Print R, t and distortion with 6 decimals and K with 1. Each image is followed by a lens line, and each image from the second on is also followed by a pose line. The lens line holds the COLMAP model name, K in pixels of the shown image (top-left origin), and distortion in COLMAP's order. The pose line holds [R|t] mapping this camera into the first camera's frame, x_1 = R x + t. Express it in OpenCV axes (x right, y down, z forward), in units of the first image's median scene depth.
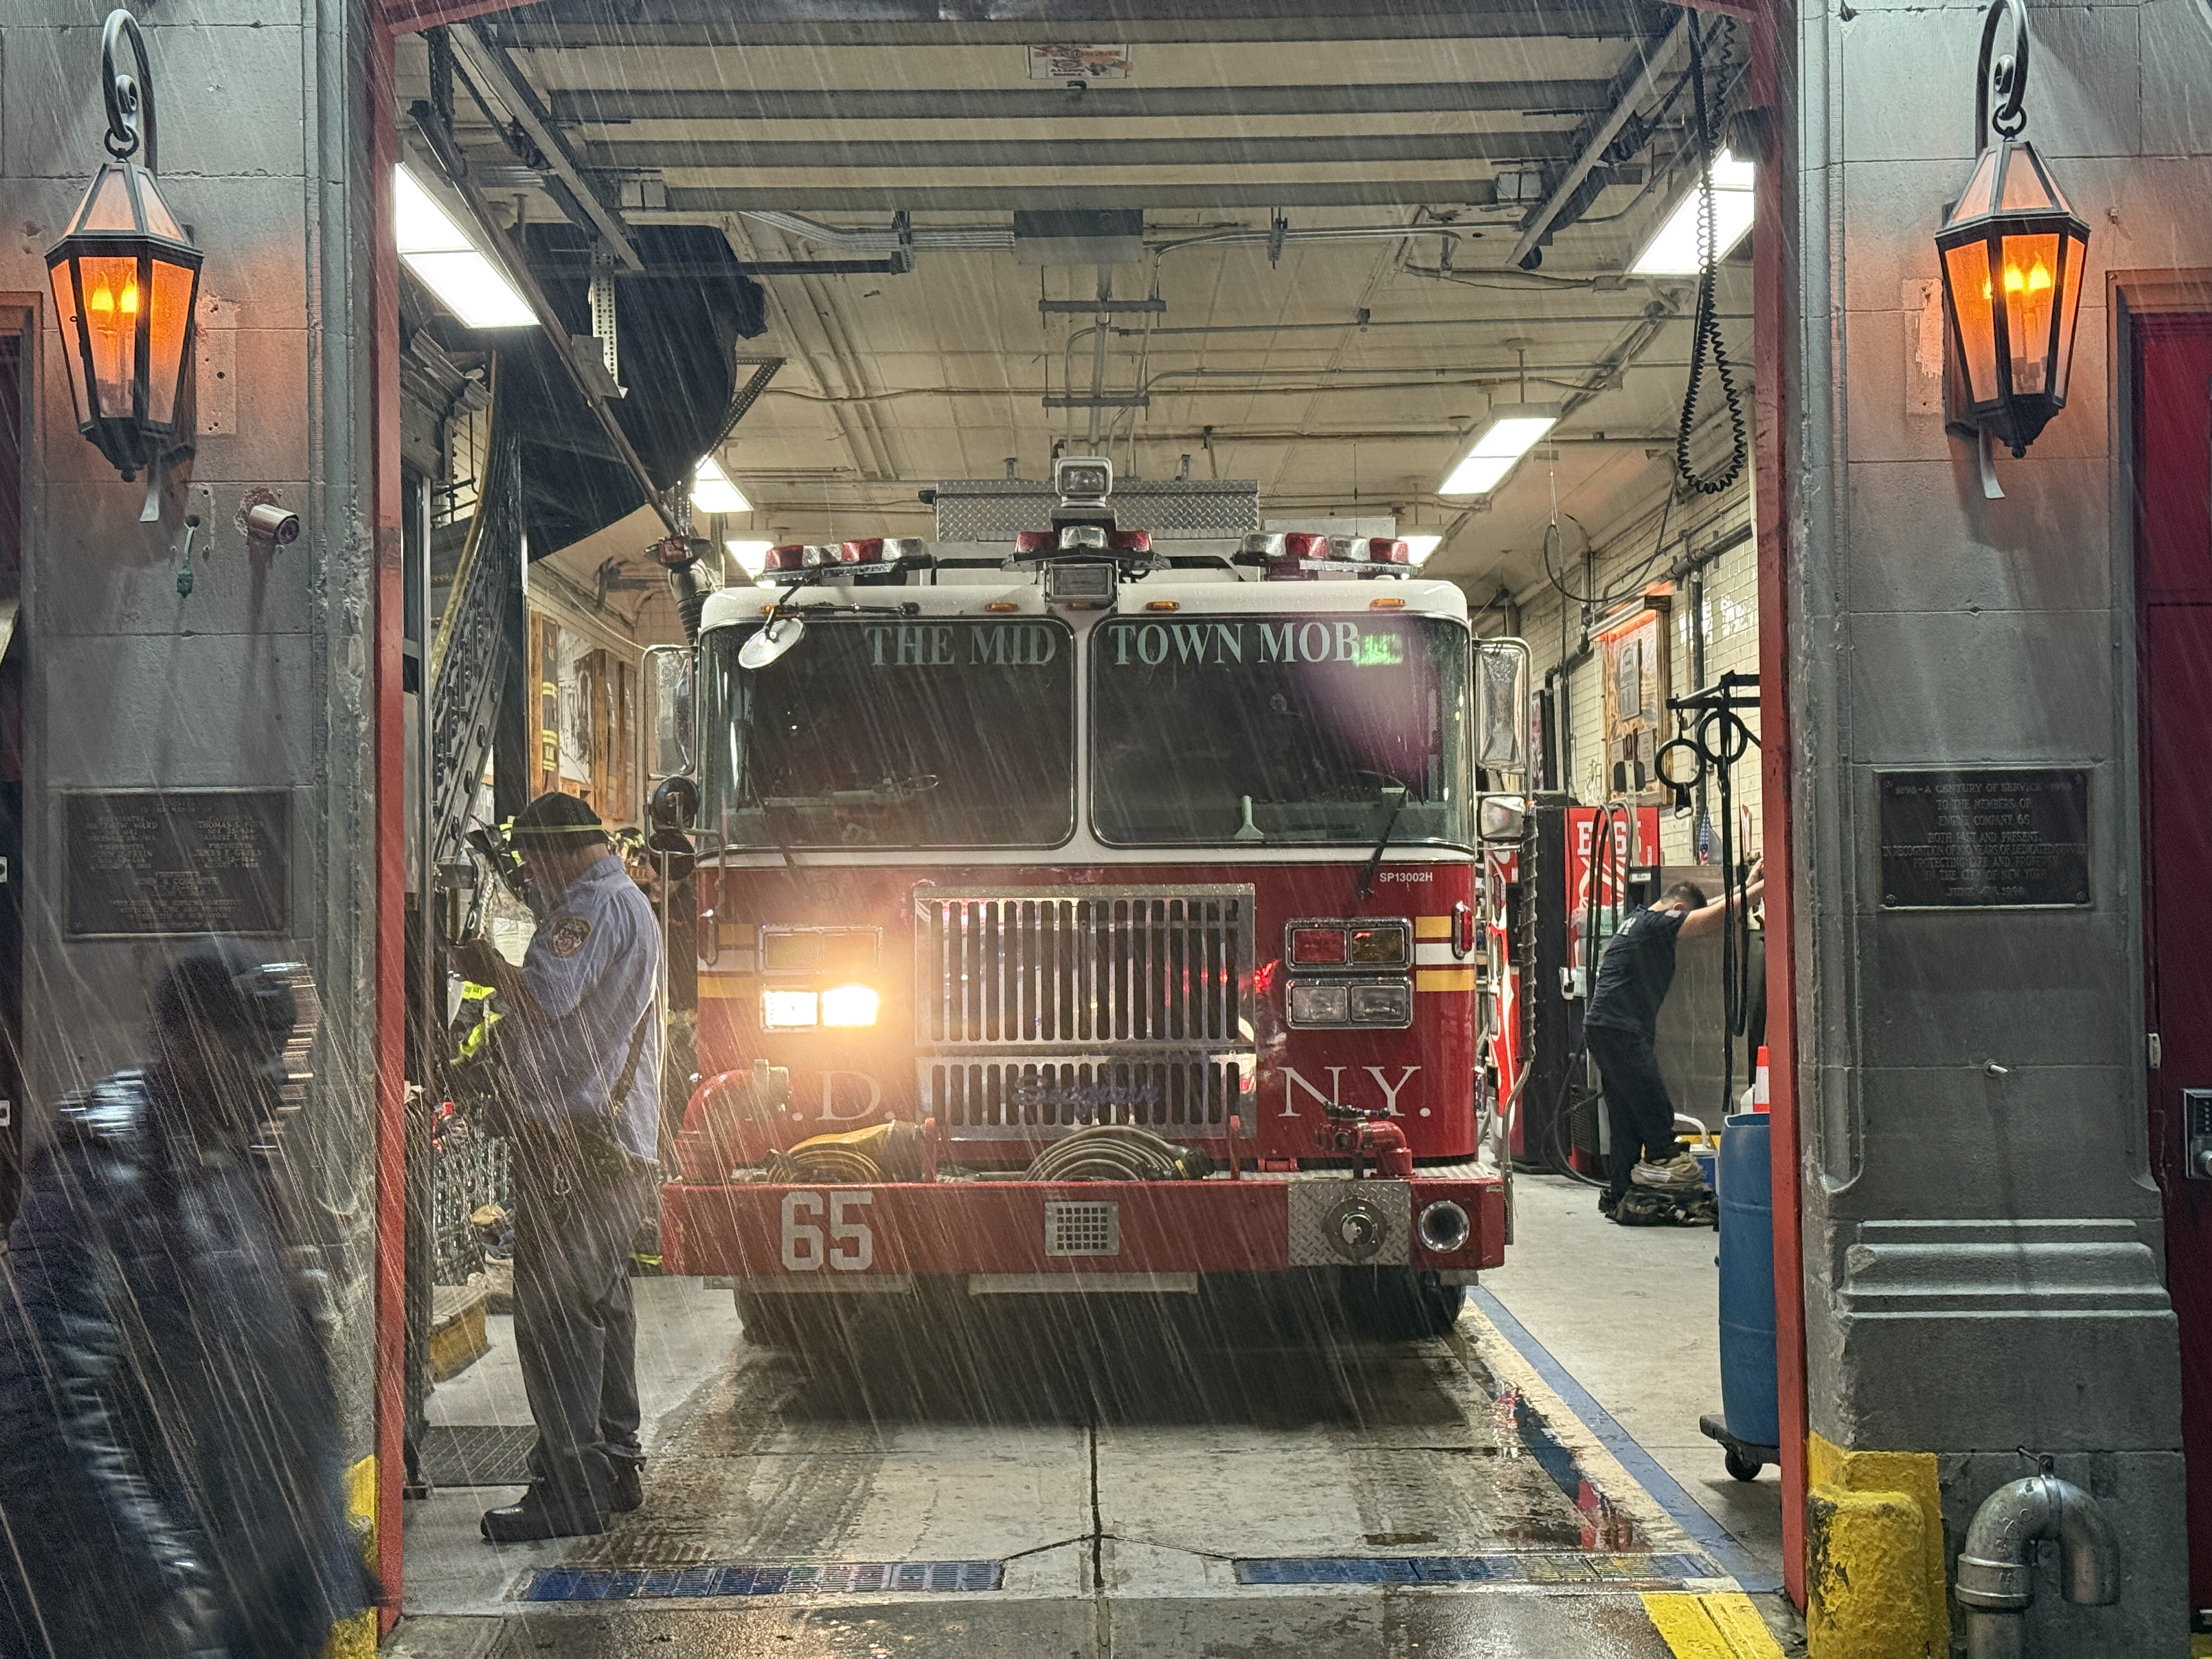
lens RADIAL K [[3092.3, 0, 1111.9], [0, 3092.3, 831.9], [0, 0, 1]] dist [0.125583, 0.000000]
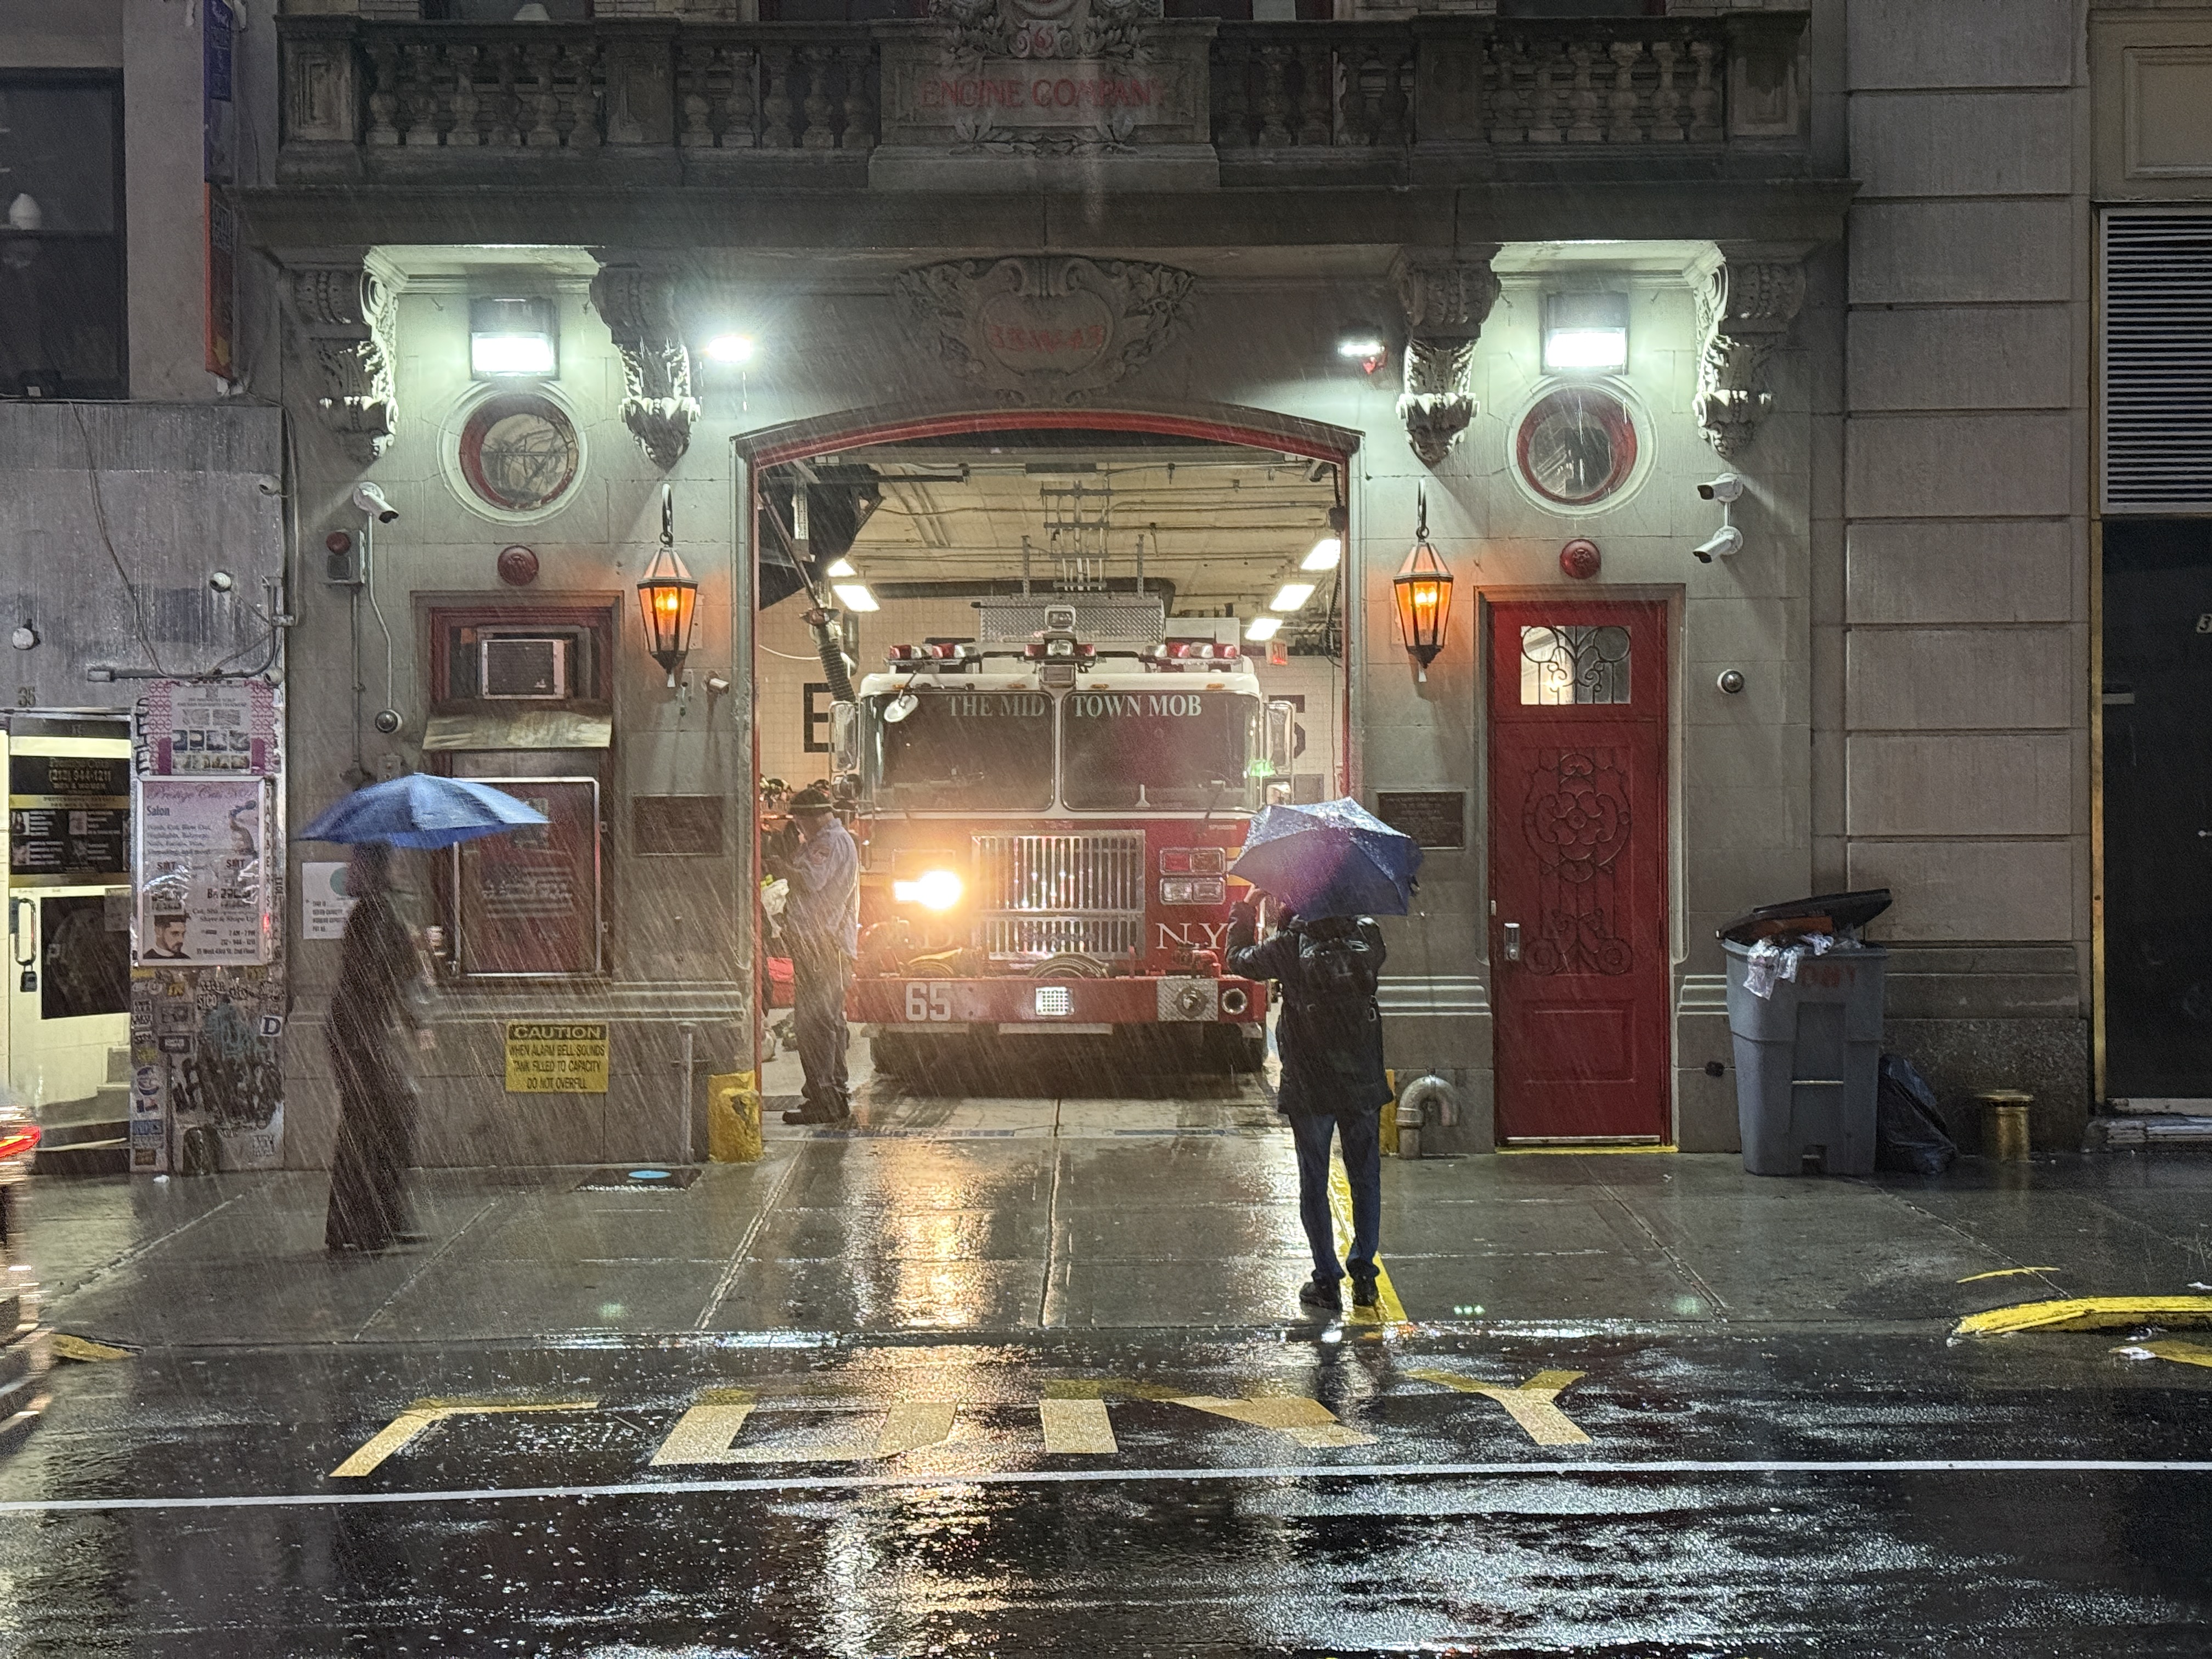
lens RADIAL K [[3092.3, 0, 1104.8], [0, 3092.3, 828.7], [0, 0, 1]] dist [0.125583, 0.000000]
pose [[0.999943, 0.007243, -0.007830, 0.036776], [-0.007017, 0.999569, 0.028496, -0.040612], [0.008033, -0.028440, 0.999563, -0.981133]]
